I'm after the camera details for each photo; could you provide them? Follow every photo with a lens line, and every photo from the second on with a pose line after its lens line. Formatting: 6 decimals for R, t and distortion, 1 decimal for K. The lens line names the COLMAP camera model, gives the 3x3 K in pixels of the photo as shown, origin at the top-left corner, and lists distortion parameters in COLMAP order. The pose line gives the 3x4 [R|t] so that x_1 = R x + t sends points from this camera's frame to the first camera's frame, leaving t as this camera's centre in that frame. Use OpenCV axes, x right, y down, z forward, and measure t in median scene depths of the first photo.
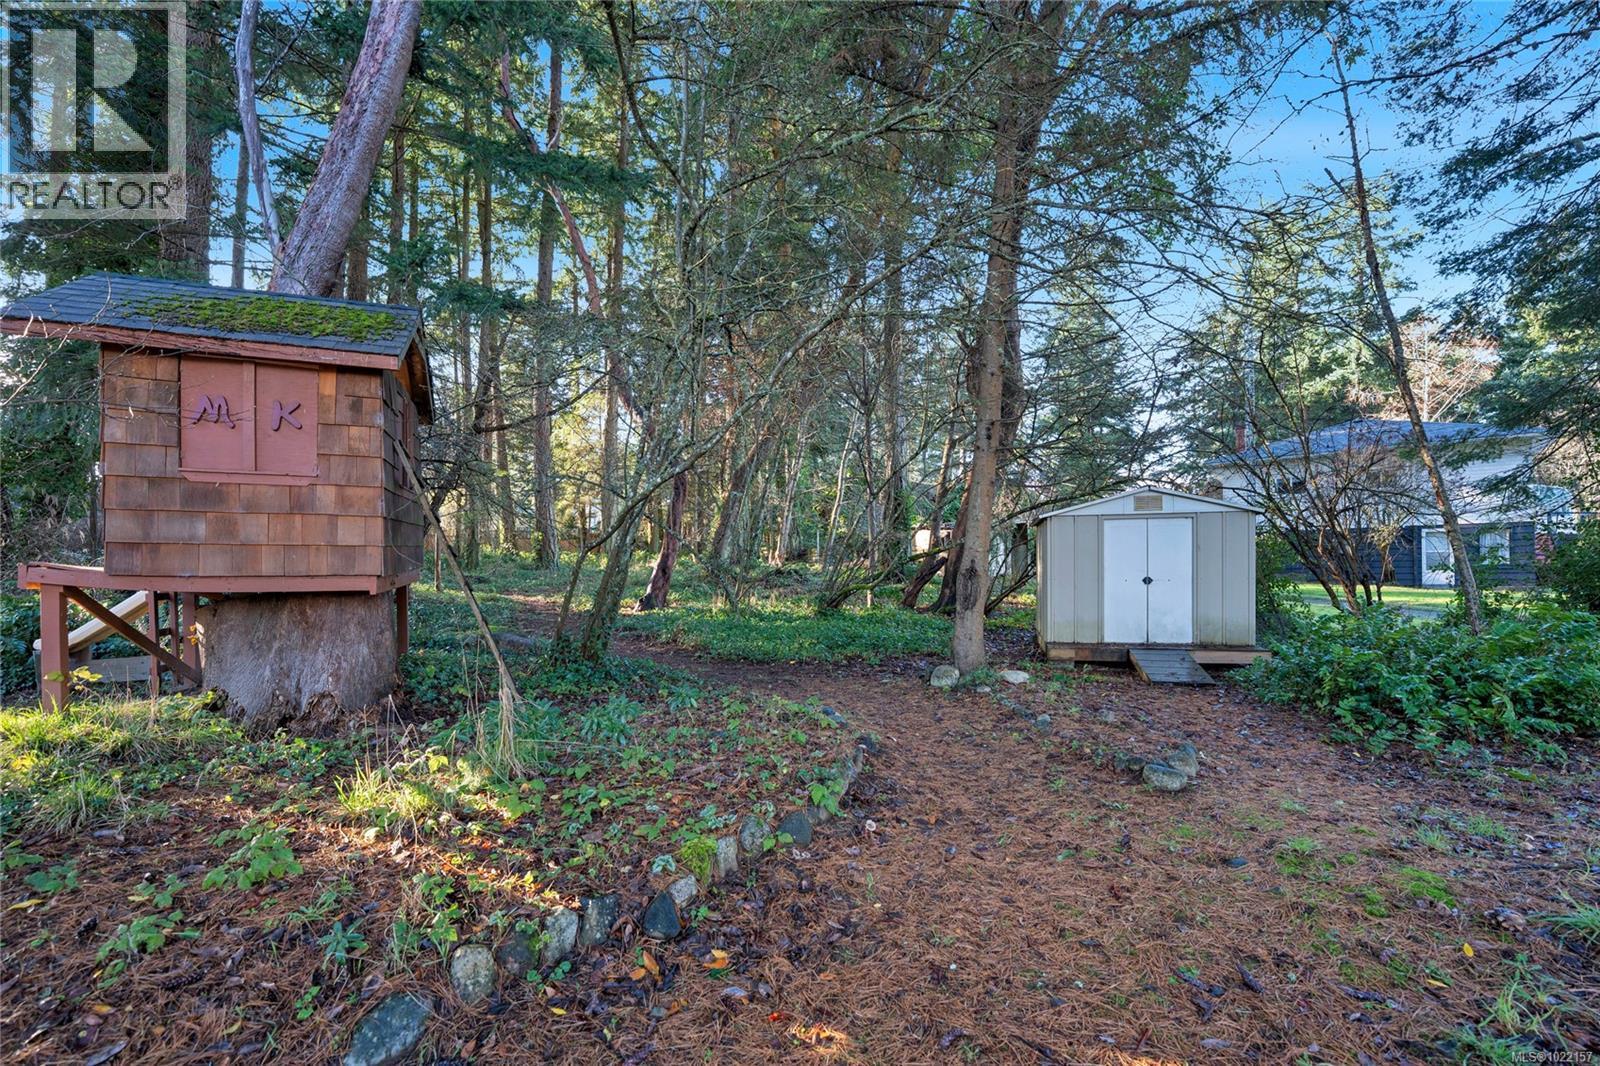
lens RADIAL K [[661.1, 0, 800.4], [0, 661.1, 534.4], [0, 0, 1]] dist [-0.024952, 0.001539]
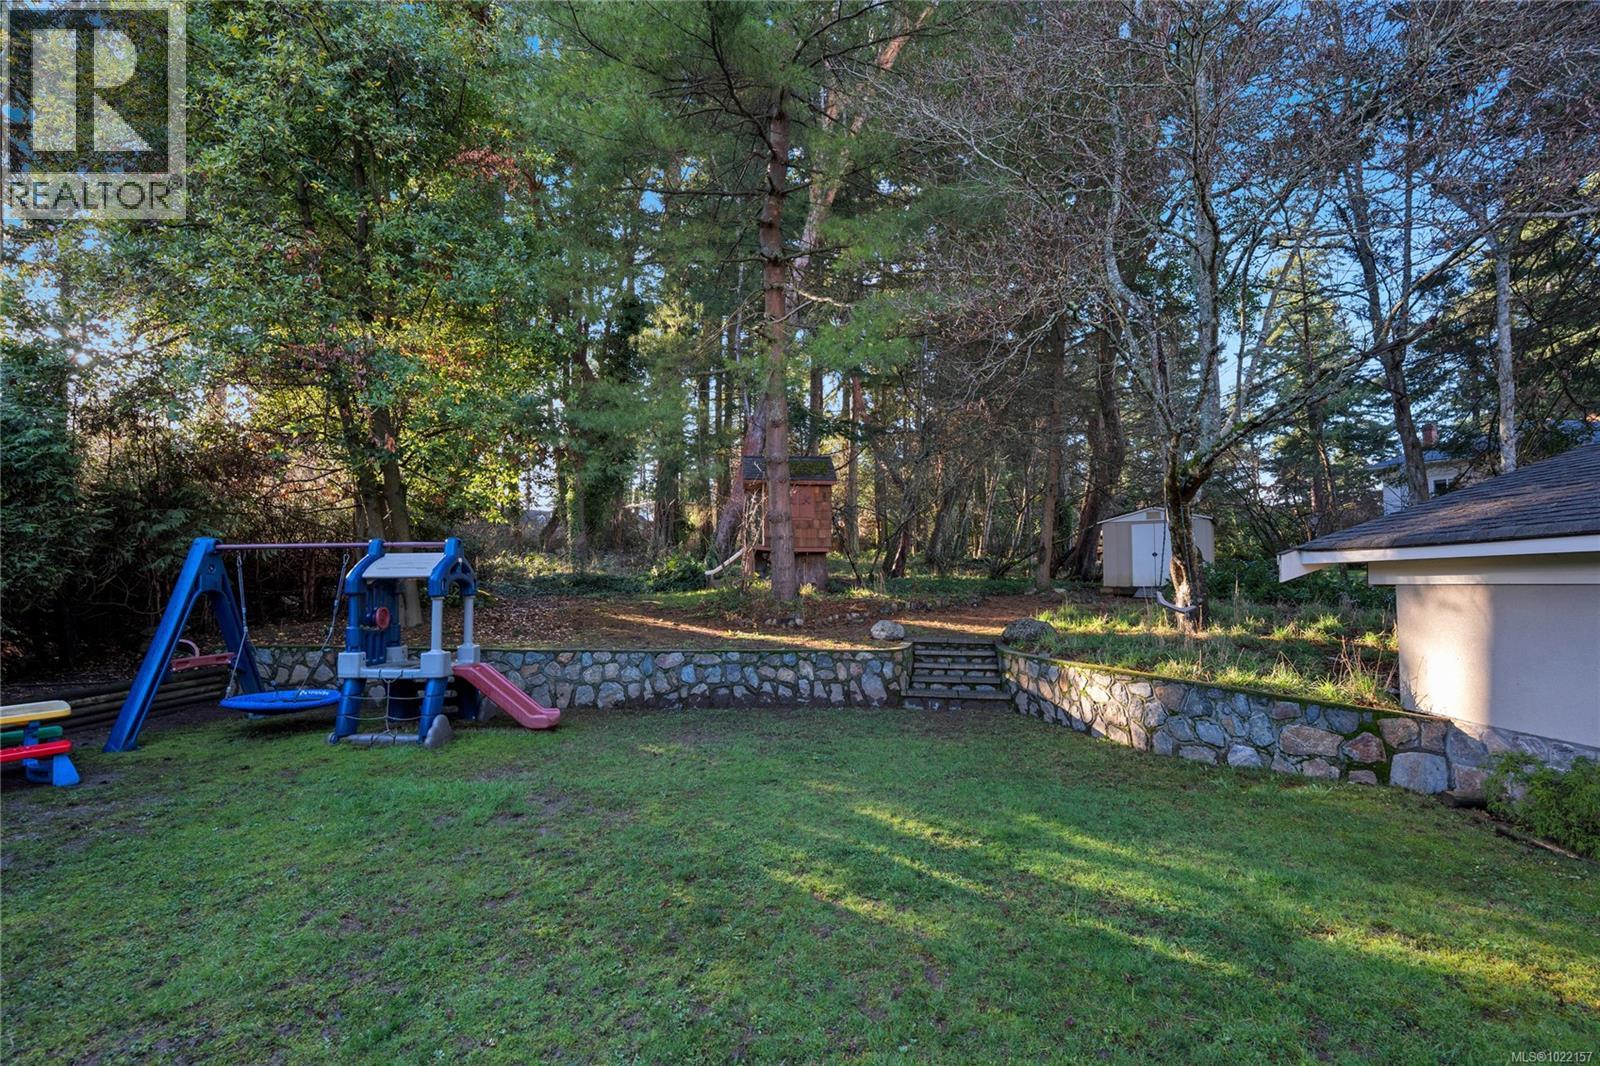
lens RADIAL K [[661.1, 0, 800.2], [0, 661.1, 534.8], [0, 0, 1]] dist [-0.024952, 0.001539]
pose [[0.948821, -0.013099, -0.315543, 0.080539], [0.011298, 0.999908, -0.007537, 0.007959], [0.315613, 0.003587, 0.948881, -0.673973]]
